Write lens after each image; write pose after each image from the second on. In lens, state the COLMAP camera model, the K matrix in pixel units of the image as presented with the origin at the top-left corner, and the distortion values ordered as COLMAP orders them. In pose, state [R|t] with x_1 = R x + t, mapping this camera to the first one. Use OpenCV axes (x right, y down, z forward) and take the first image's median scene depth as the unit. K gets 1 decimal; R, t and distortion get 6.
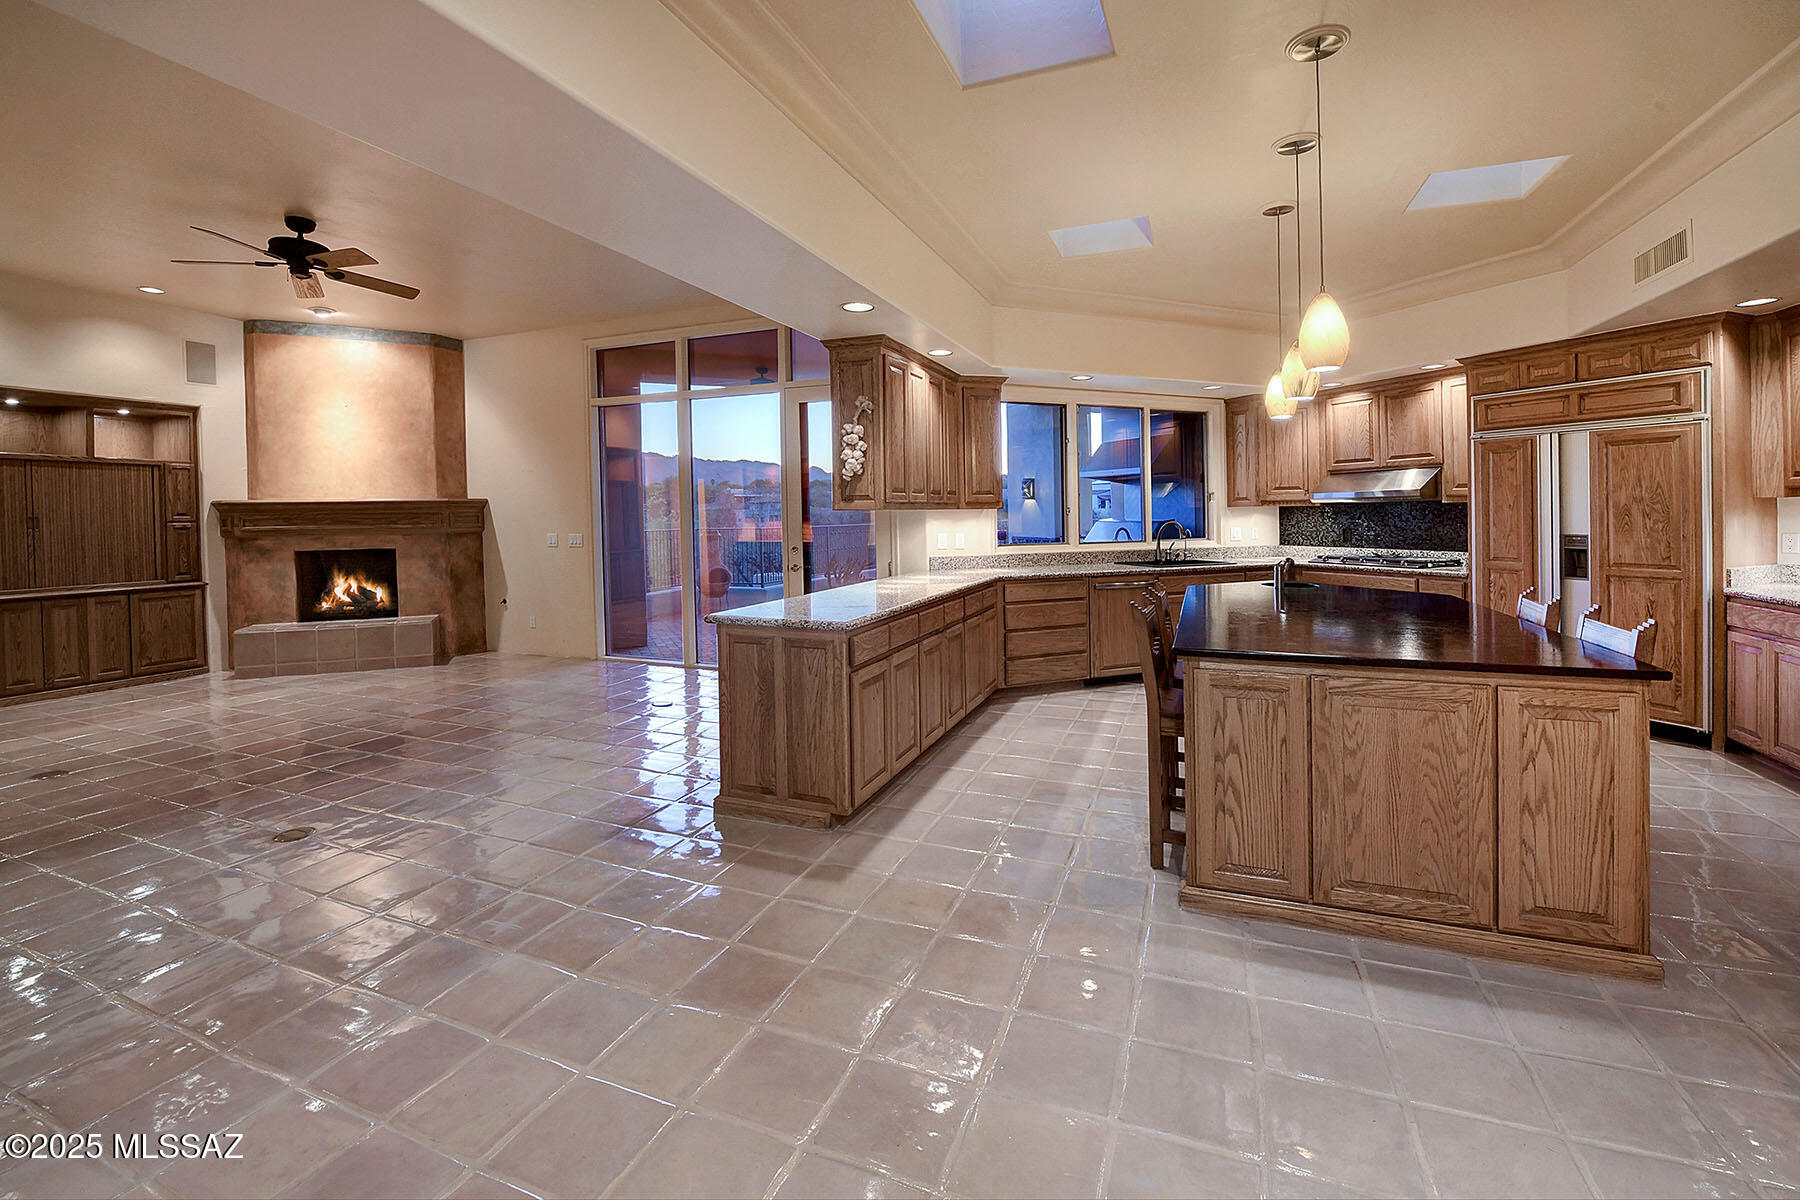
lens RADIAL K [[770.6, 0, 896.2], [0, 770.6, 518.8], [0, 0, 1]] dist [-0.001235, -0.000166]
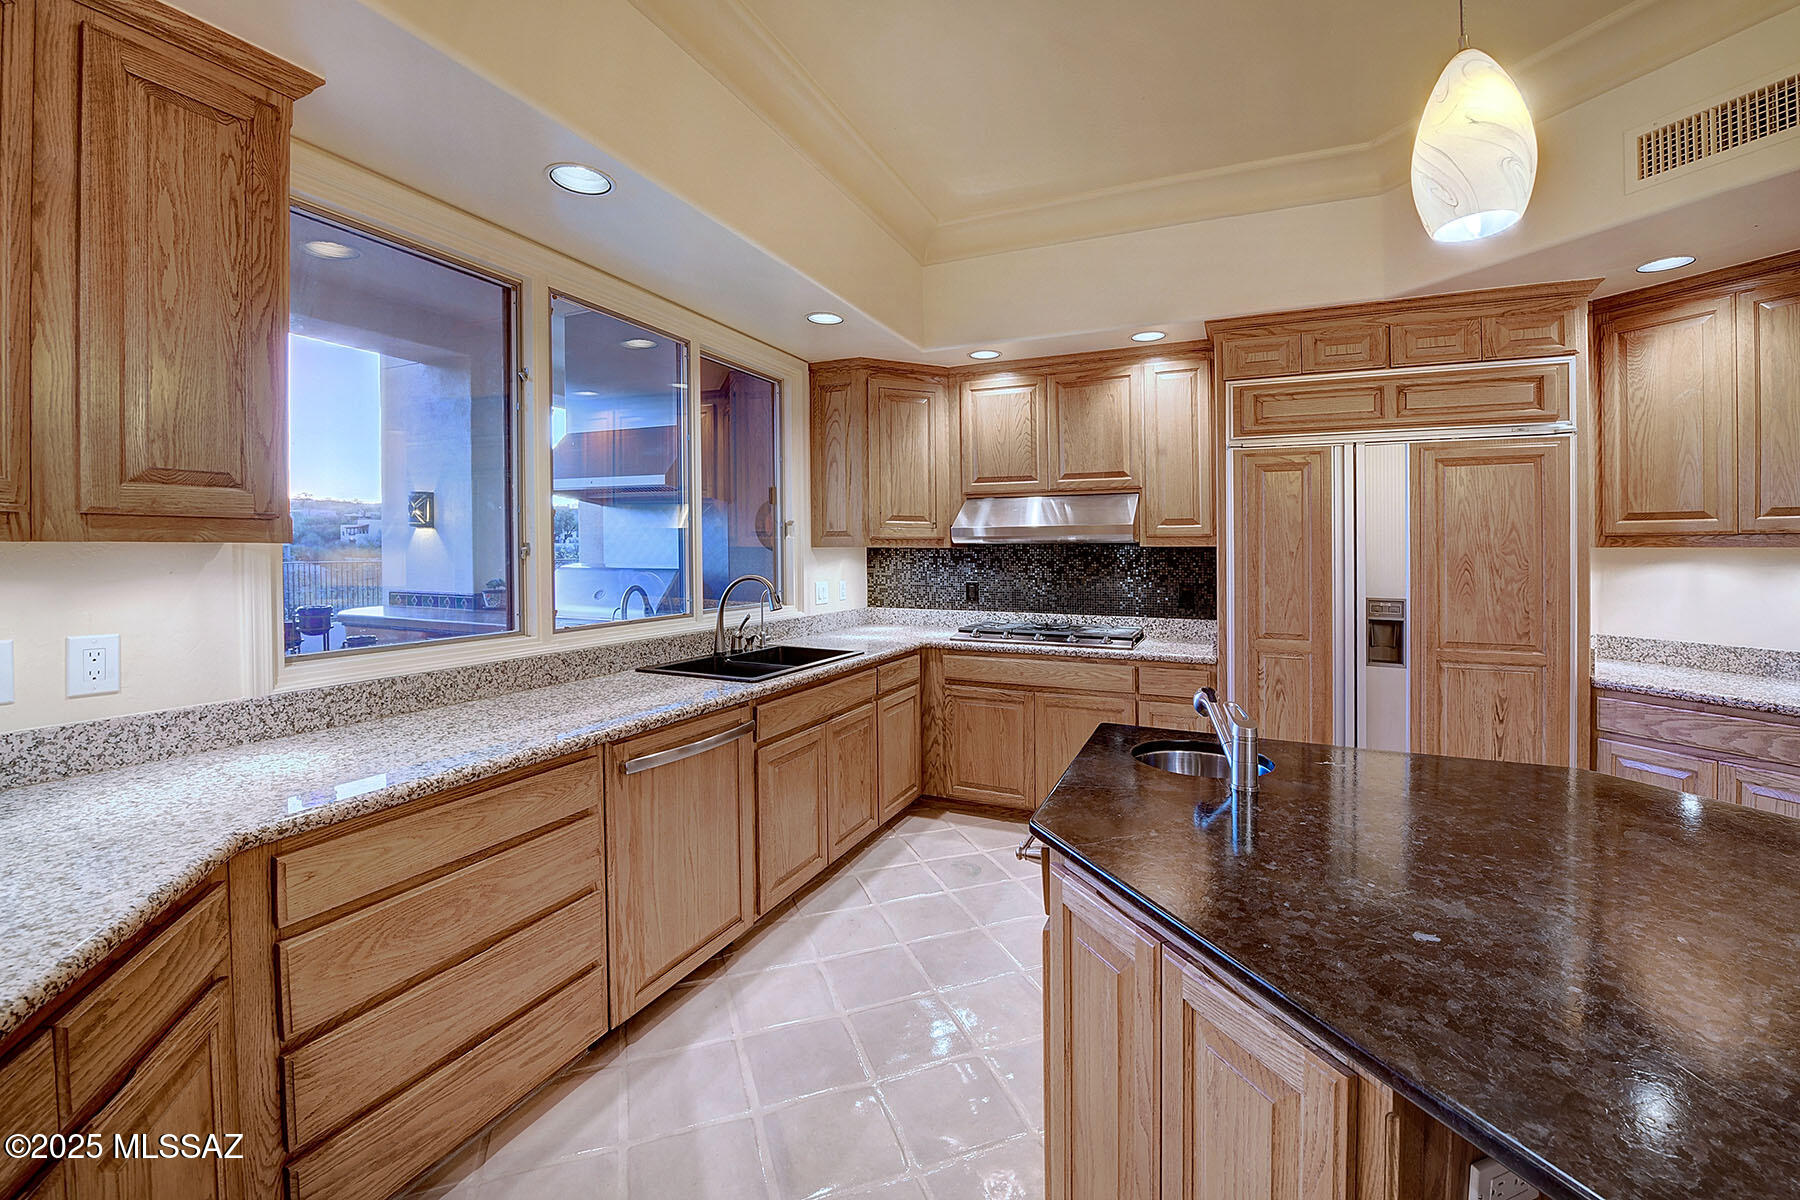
lens RADIAL K [[729.7, 0, 901.7], [0, 729.7, 555.7], [0, 0, 1]] dist [-0.001926, -0.015440]
pose [[0.734227, 0.007210, 0.678866, 0.108598], [-0.006952, 0.999971, -0.003101, -0.008050], [-0.678869, -0.002443, 0.734255, 0.580401]]
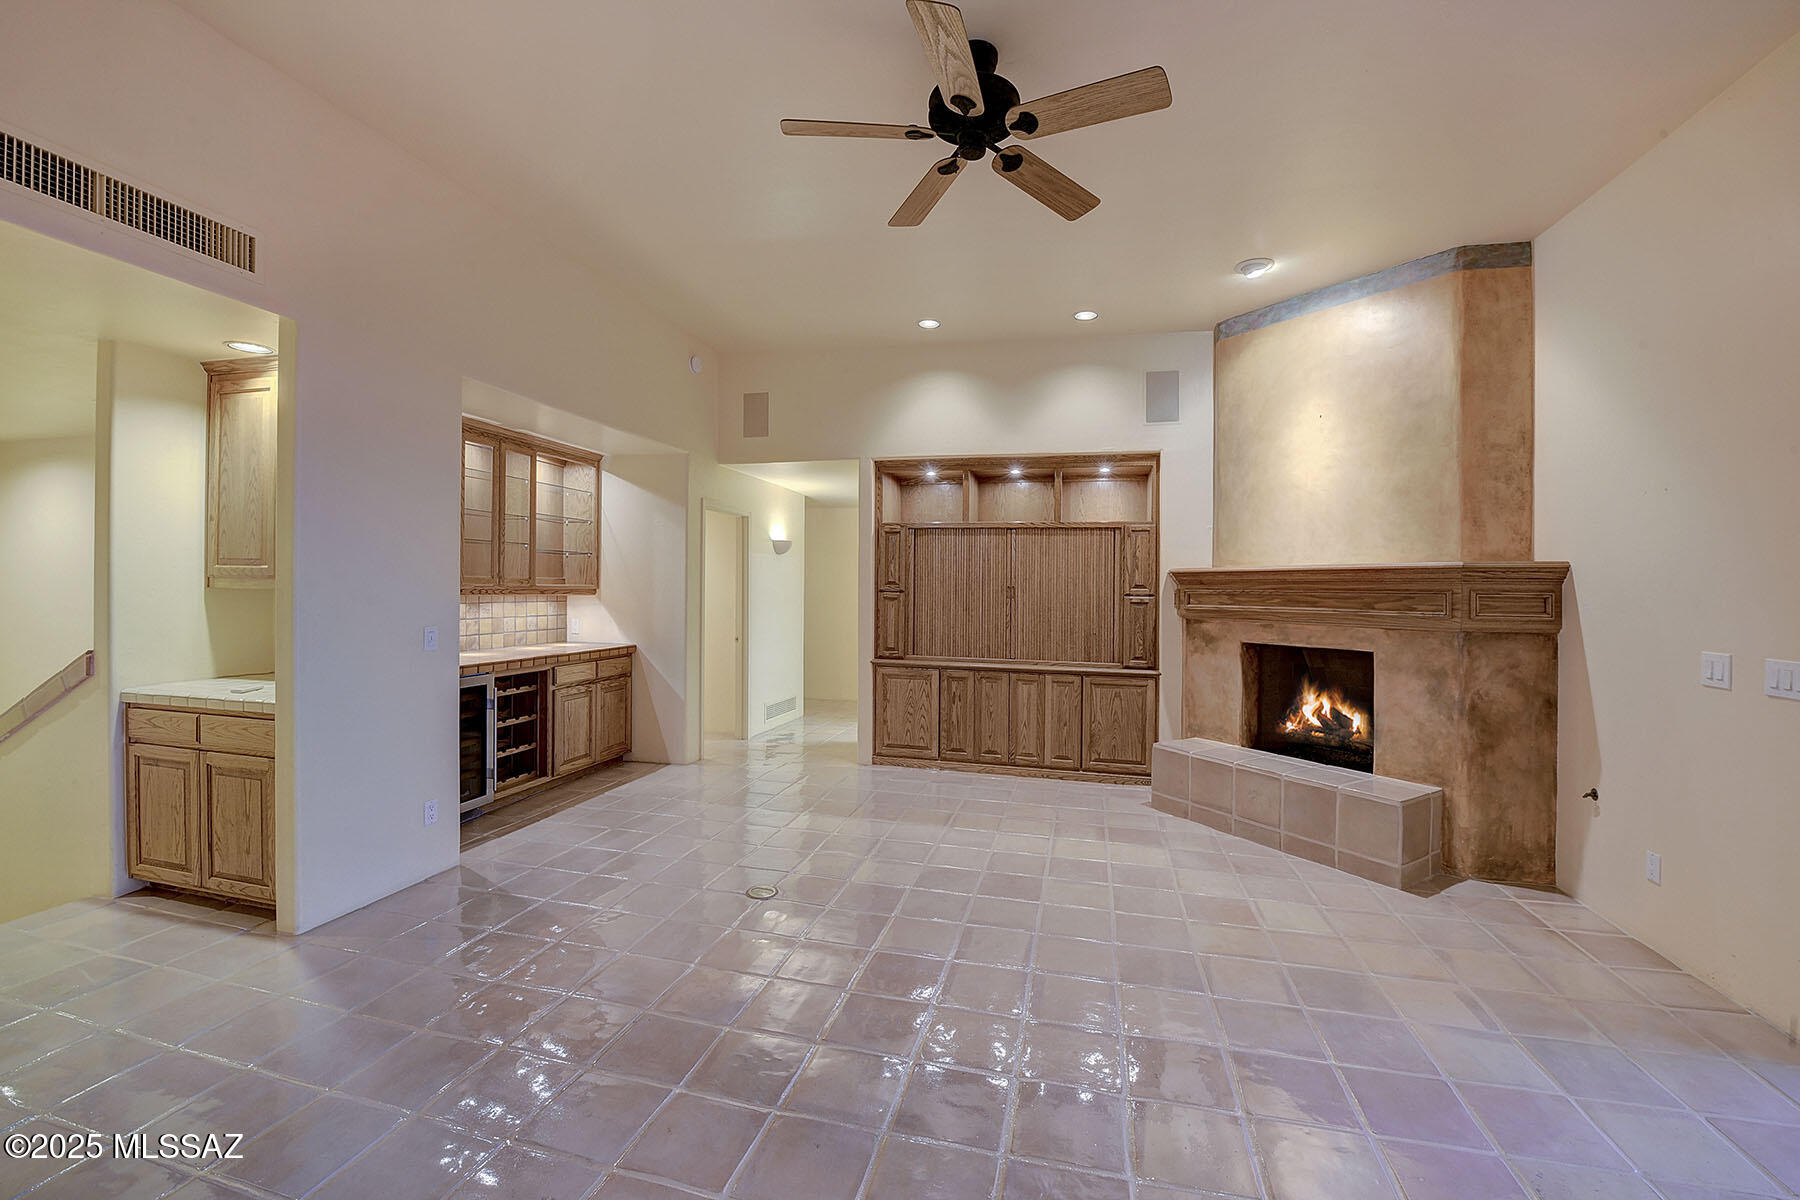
lens RADIAL K [[740.0, 0, 904.2], [0, 740.0, 593.9], [0, 0, 1]] dist [-0.000539, -0.016228]
pose [[0.137335, 0.022549, -0.990268, -0.172950], [-0.023697, 0.999530, 0.019473, -0.006657], [0.990241, 0.020792, 0.137805, 0.619256]]
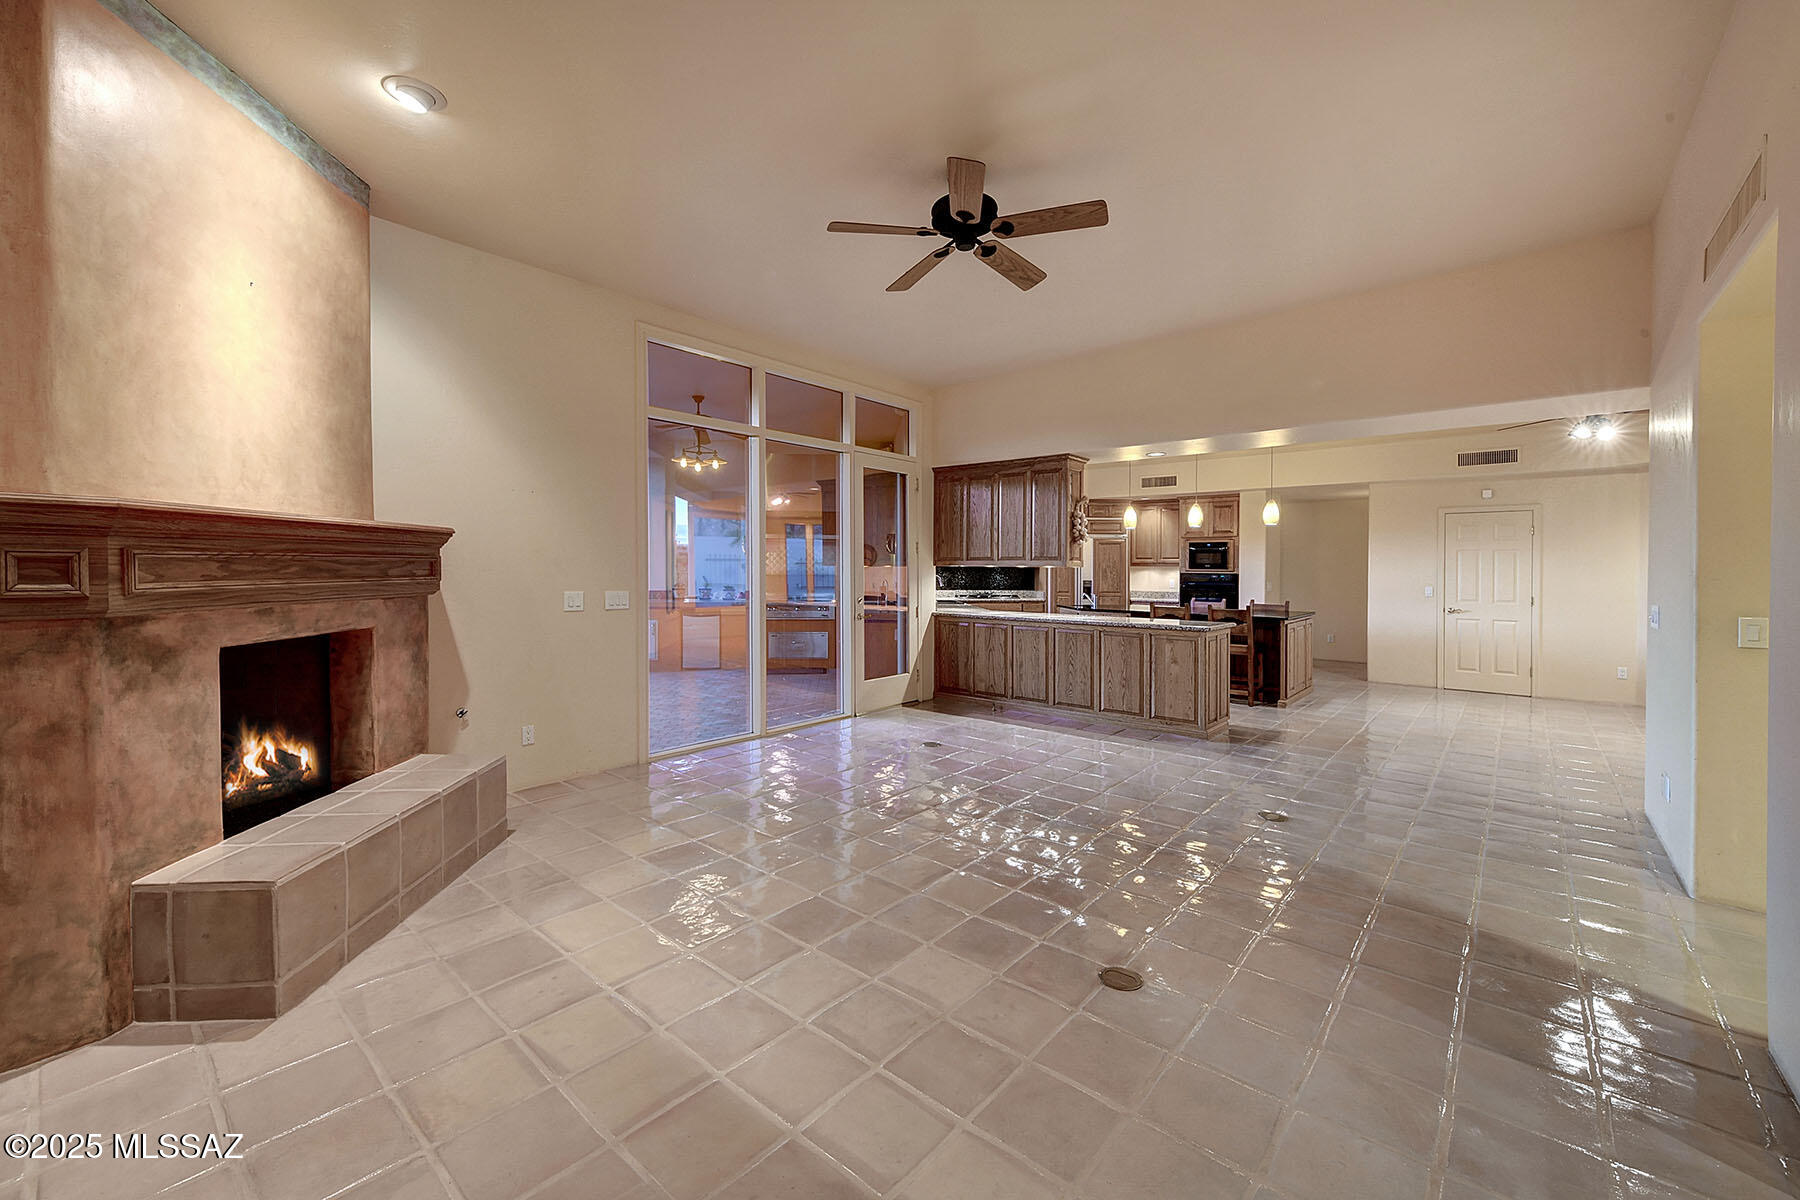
lens RADIAL K [[712.5, 0, 906.7], [0, 712.5, 572.9], [0, 0, 1]] dist [0.000429, 0.000082]
pose [[0.312763, 0.005845, 0.949813, -1.016603], [0.002463, 0.999973, -0.006965, 0.009340], [-0.949828, 0.004517, 0.312740, 0.588411]]
